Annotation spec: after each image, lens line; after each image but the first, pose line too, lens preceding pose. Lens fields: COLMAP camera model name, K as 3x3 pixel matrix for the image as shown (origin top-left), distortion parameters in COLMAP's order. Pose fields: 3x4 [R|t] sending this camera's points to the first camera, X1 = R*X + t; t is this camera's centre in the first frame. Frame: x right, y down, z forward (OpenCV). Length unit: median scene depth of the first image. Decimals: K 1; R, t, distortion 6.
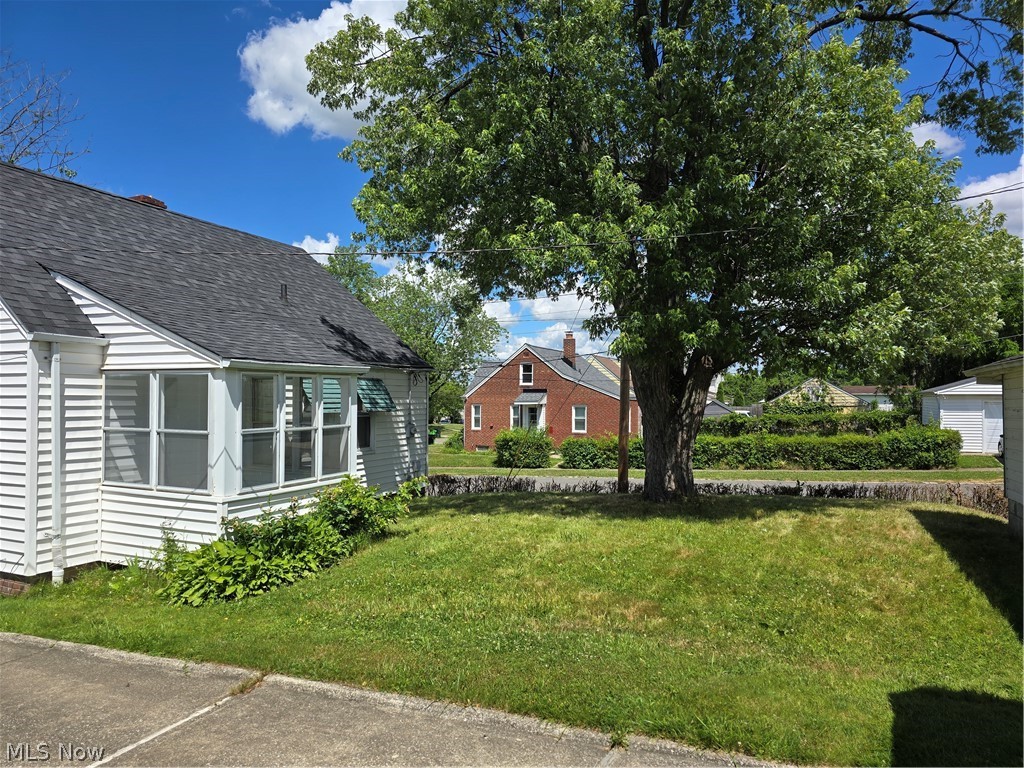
lens RADIAL K [[681.2, 0, 507.3], [0, 681.2, 382.2], [0, 0, 1]] dist [0.045220, -0.034778]
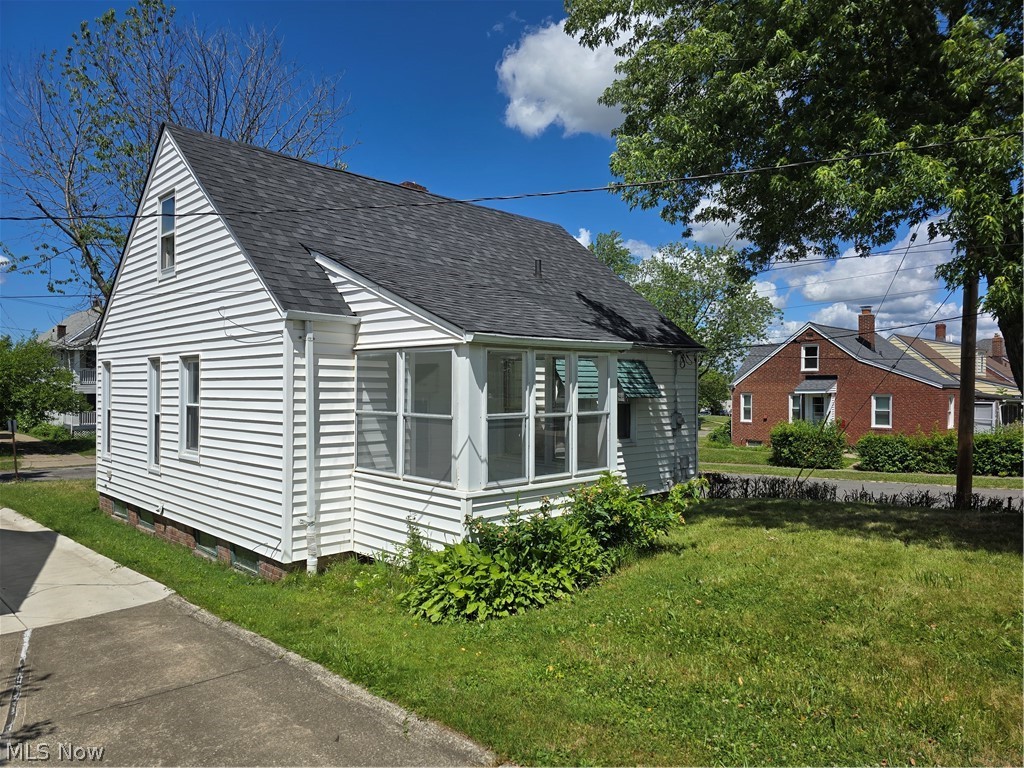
lens RADIAL K [[681.2, 0, 530.4], [0, 681.2, 386.5], [0, 0, 1]] dist [0.045220, -0.034778]
pose [[0.944461, -0.000143, -0.328624, -0.052703], [0.006081, 0.999836, 0.017040, 0.018811], [0.328568, -0.018092, 0.944307, 0.200832]]
